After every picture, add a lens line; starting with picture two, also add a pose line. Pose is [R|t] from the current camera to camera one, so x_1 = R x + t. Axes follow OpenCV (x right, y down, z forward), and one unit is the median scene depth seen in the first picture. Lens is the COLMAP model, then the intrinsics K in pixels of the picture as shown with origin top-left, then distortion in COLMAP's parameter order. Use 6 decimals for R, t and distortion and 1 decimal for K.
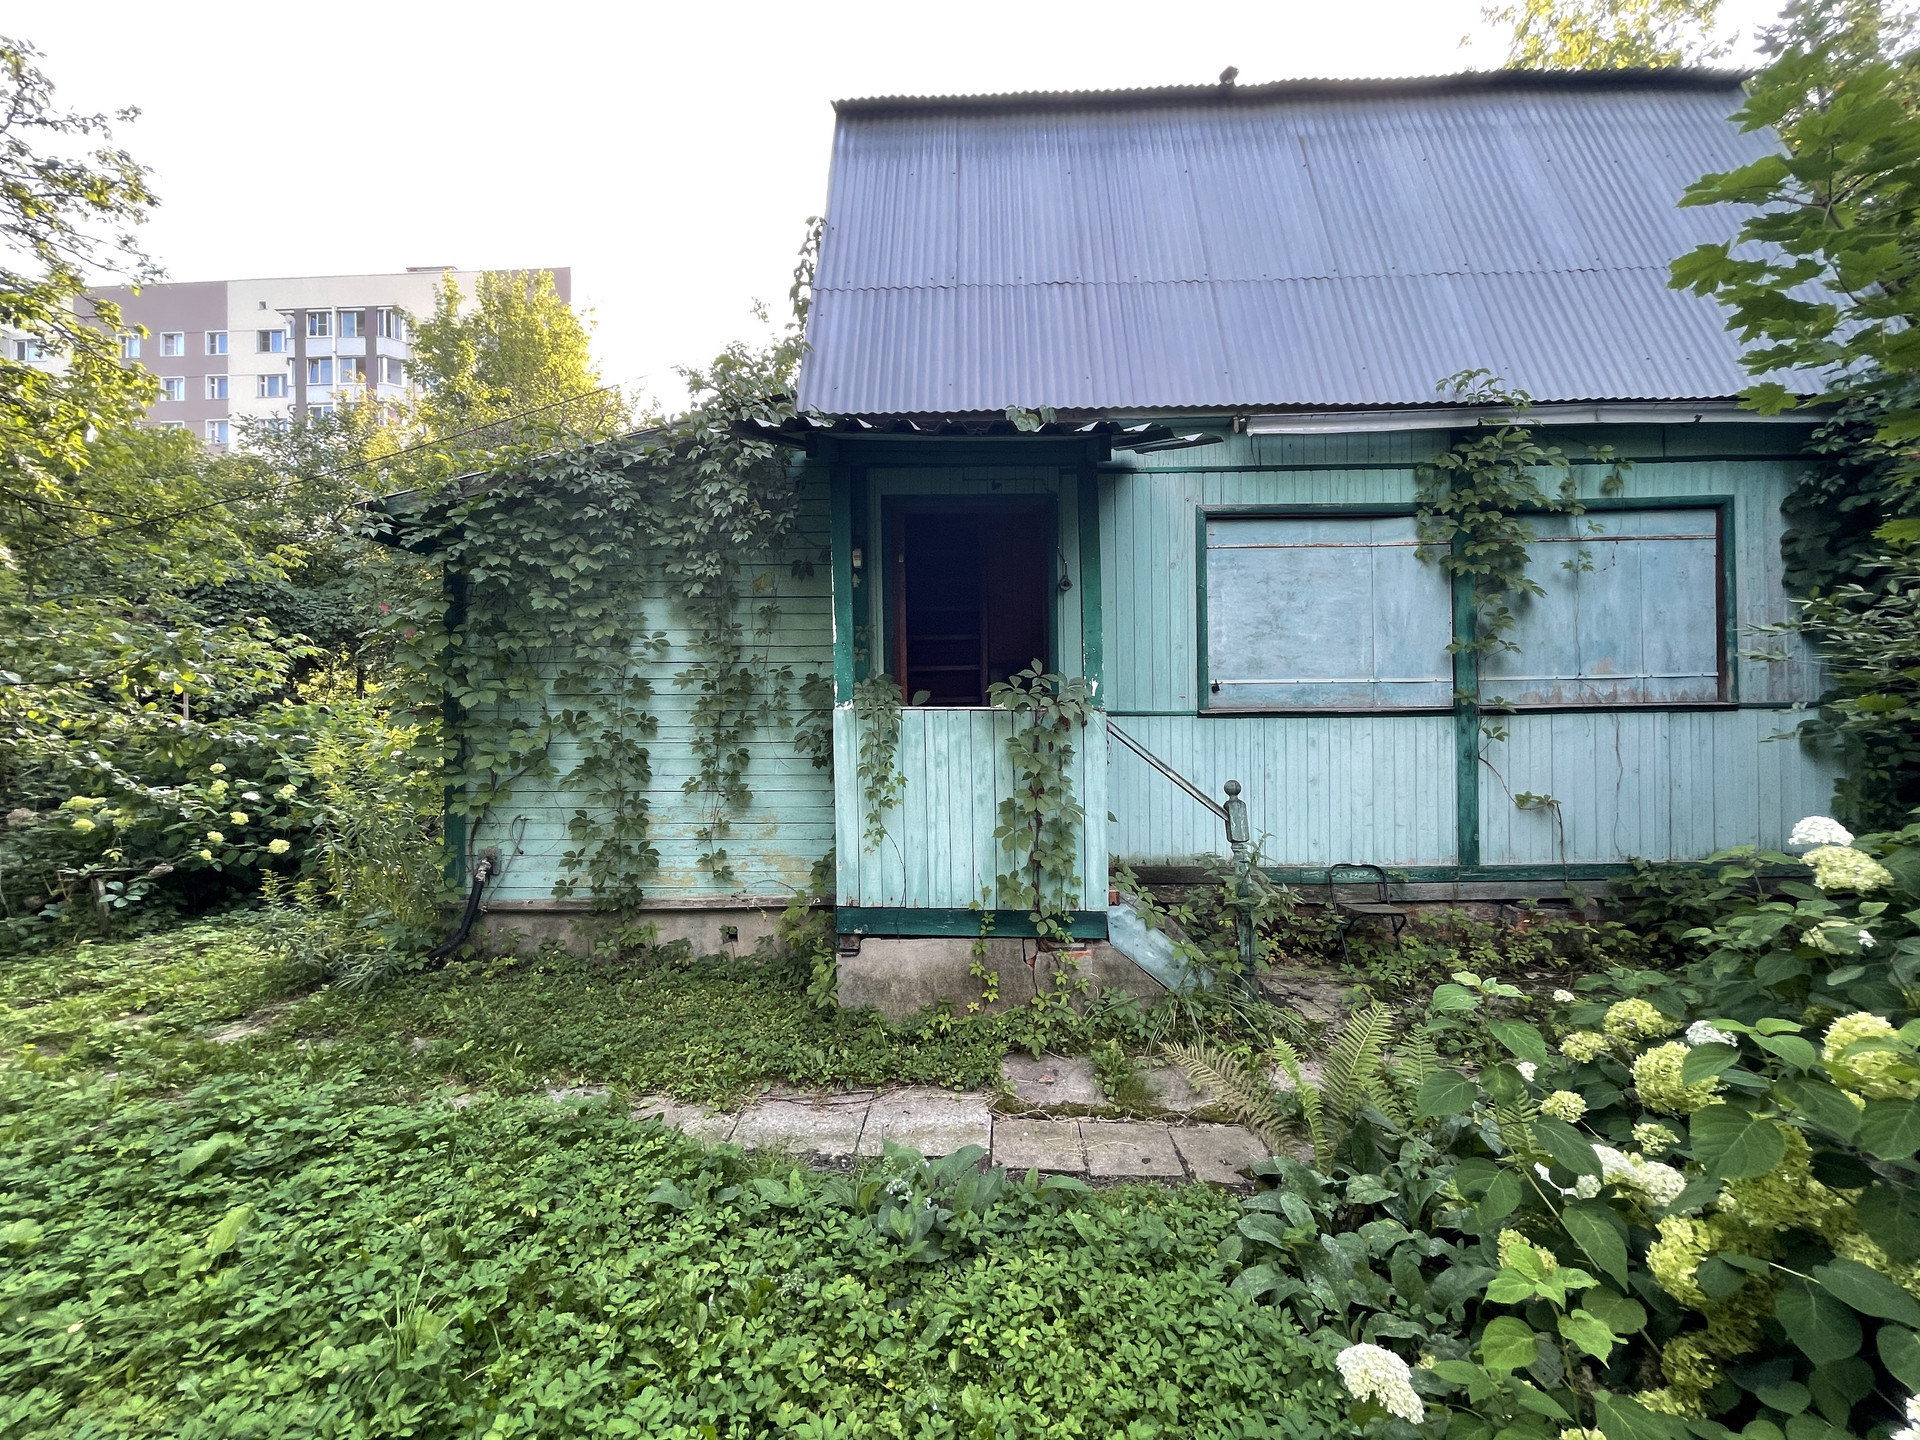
lens RADIAL K [[770.3, 0, 954.1], [0, 770.3, 717.3], [0, 0, 1]] dist [-0.002830, -0.001110]
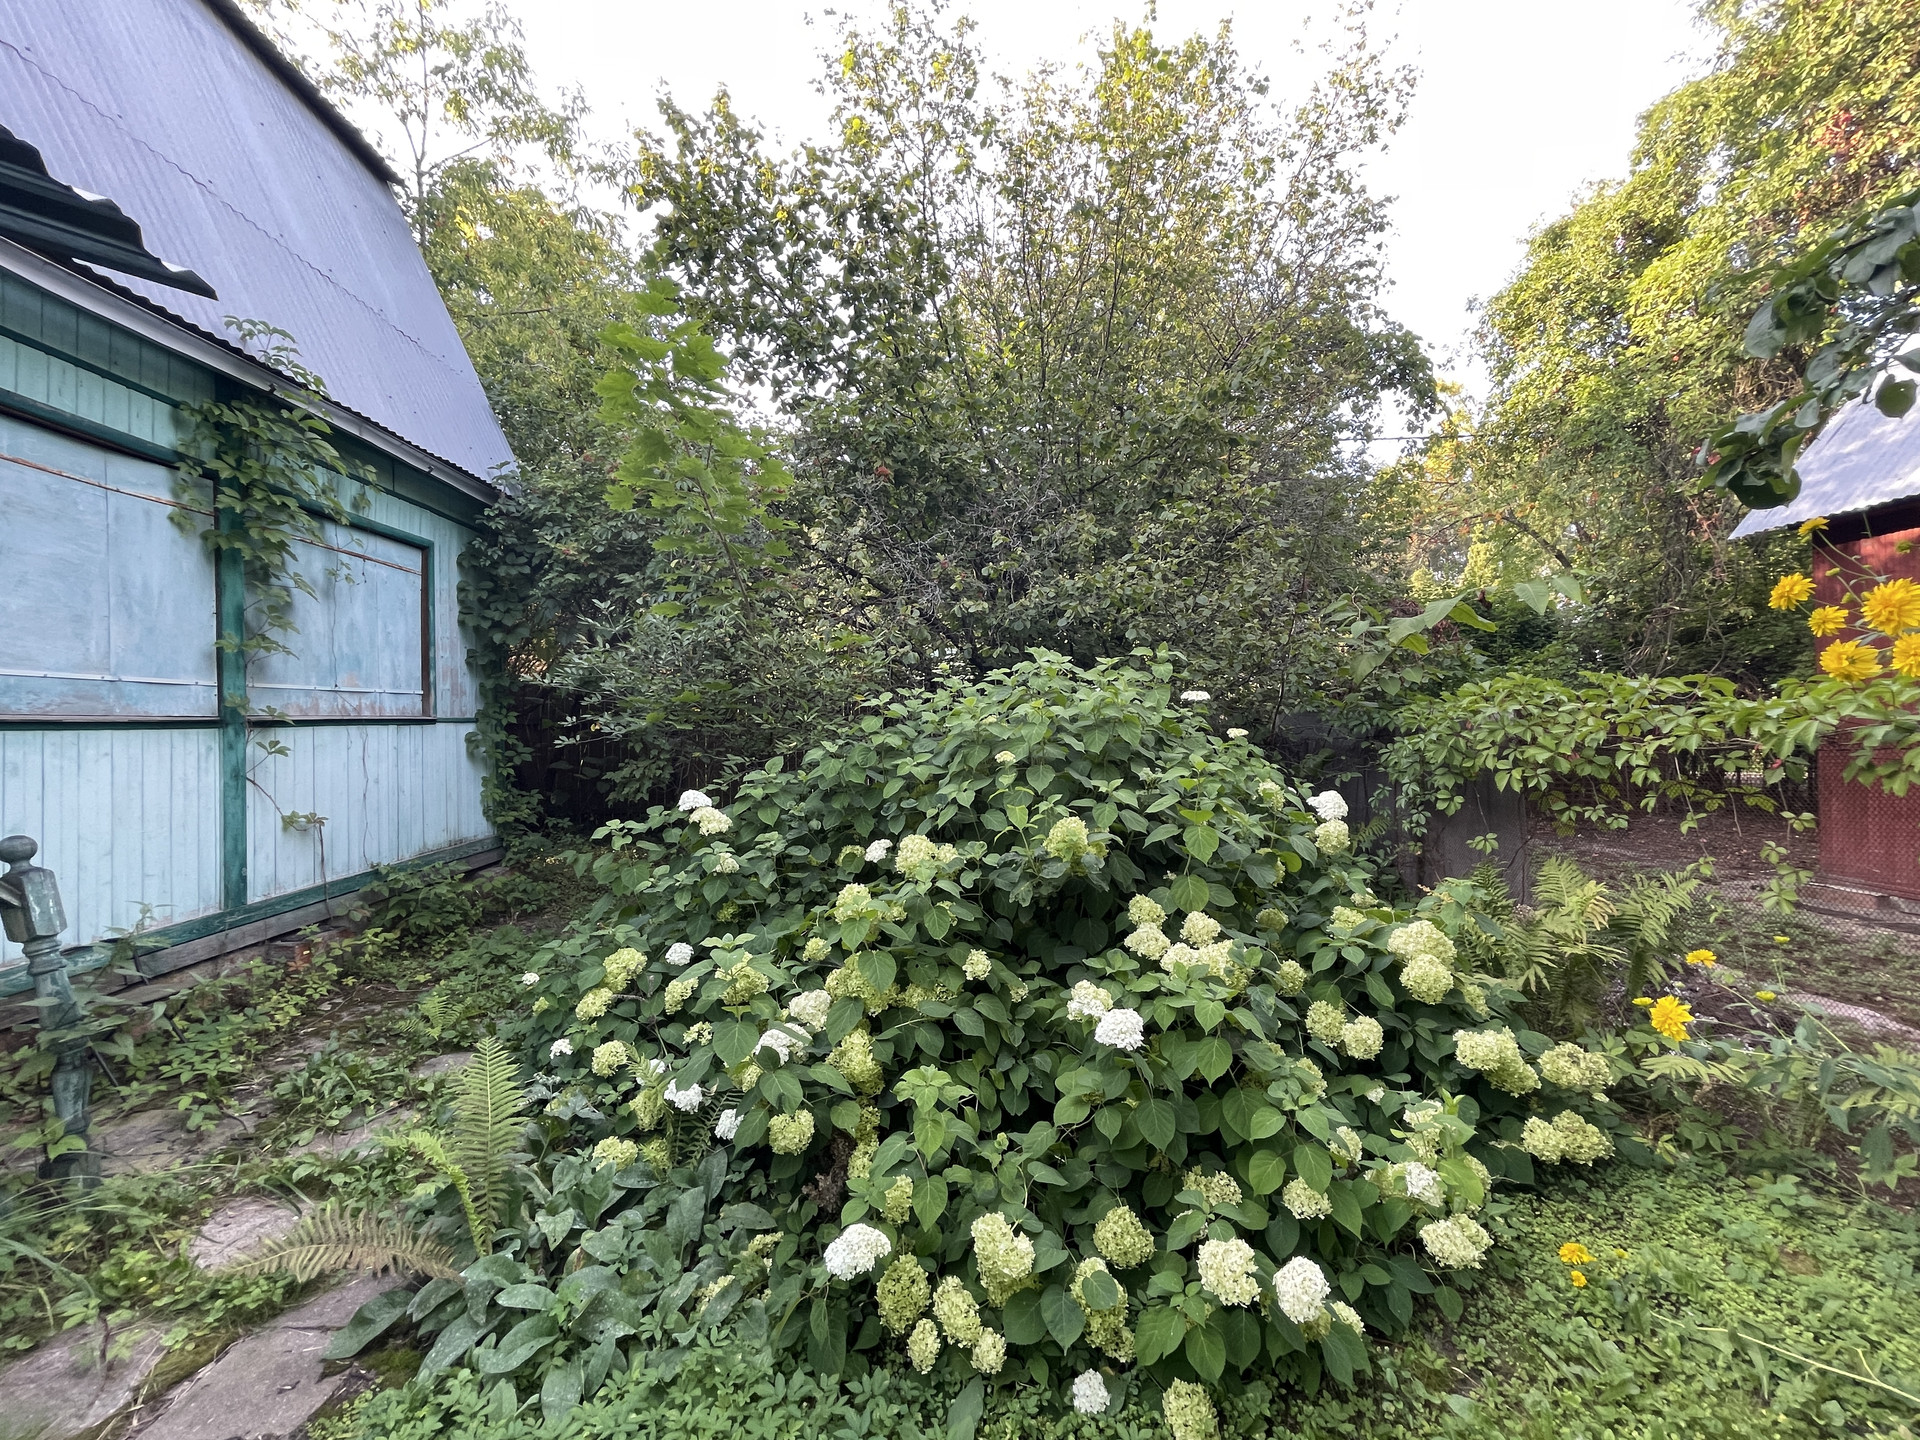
lens RADIAL K [[770.3, 0, 953.8], [0, 770.3, 720.9], [0, 0, 1]] dist [-0.002830, -0.001110]
pose [[-0.068982, 0.011369, 0.997553, -0.217479], [0.009098, 0.999901, -0.010767, 0.006349], [-0.997576, 0.008333, -0.069078, 0.281854]]
